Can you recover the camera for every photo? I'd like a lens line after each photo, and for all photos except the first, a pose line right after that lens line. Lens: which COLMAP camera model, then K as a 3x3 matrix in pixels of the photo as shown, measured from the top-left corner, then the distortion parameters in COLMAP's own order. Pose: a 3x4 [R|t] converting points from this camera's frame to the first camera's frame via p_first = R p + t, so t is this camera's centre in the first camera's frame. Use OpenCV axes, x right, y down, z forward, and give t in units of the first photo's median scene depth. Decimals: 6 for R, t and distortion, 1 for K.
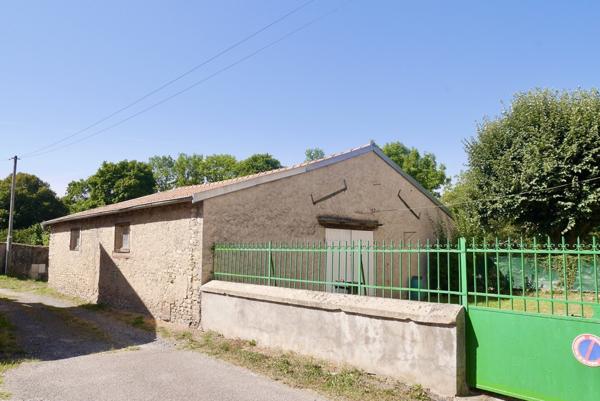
lens RADIAL K [[432.1, 0, 296.9], [0, 432.1, 203.6], [0, 0, 1]] dist [-0.076151, 0.026689]
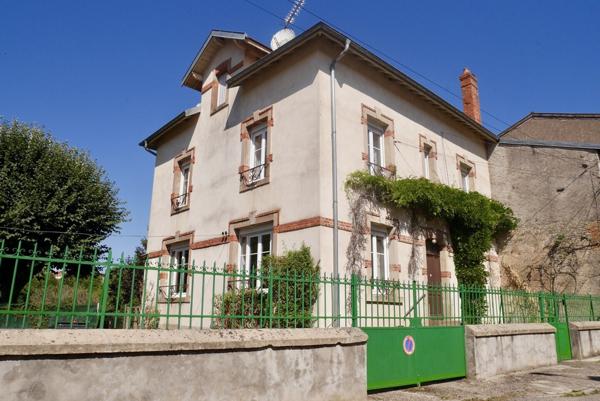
lens RADIAL K [[432.1, 0, 297.5], [0, 432.1, 200.5], [0, 0, 1]] dist [-0.076151, 0.026689]
pose [[0.062461, 0.252821, 0.965495, -0.817247], [-0.114440, 0.962818, -0.244716, 0.178528], [-0.991465, -0.095206, 0.089071, 0.935111]]
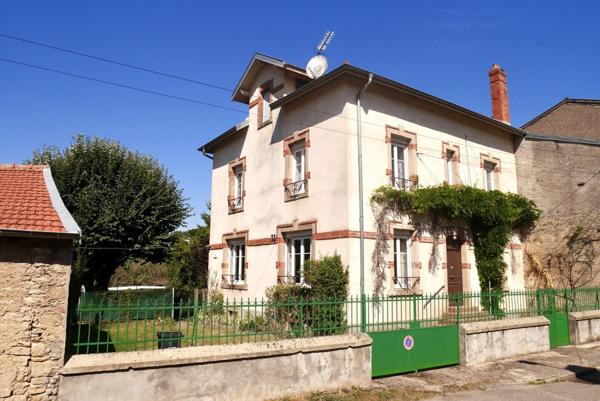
lens RADIAL K [[432.1, 0, 295.9], [0, 432.1, 200.2], [0, 0, 1]] dist [-0.076151, 0.026689]
pose [[0.191403, 0.159392, 0.968483, -1.270423], [-0.108765, 0.984093, -0.140466, -0.019219], [-0.975467, -0.078452, 0.205695, 0.816534]]
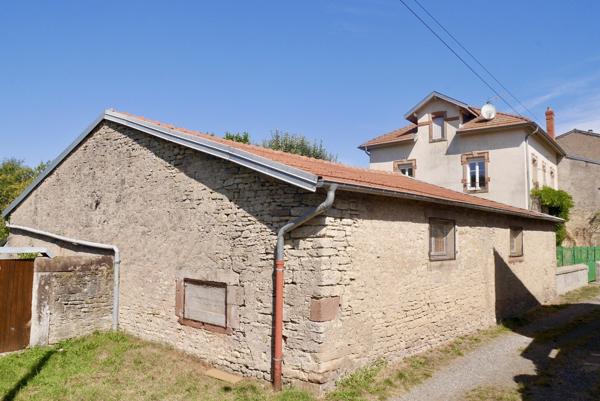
lens RADIAL K [[432.1, 0, 299.9], [0, 432.1, 204.0], [0, 0, 1]] dist [-0.076151, 0.026689]
pose [[-0.055979, 0.077391, 0.995428, -2.889837], [-0.120191, 0.989219, -0.083667, 0.288870], [-0.991171, -0.124325, -0.046074, 3.288194]]
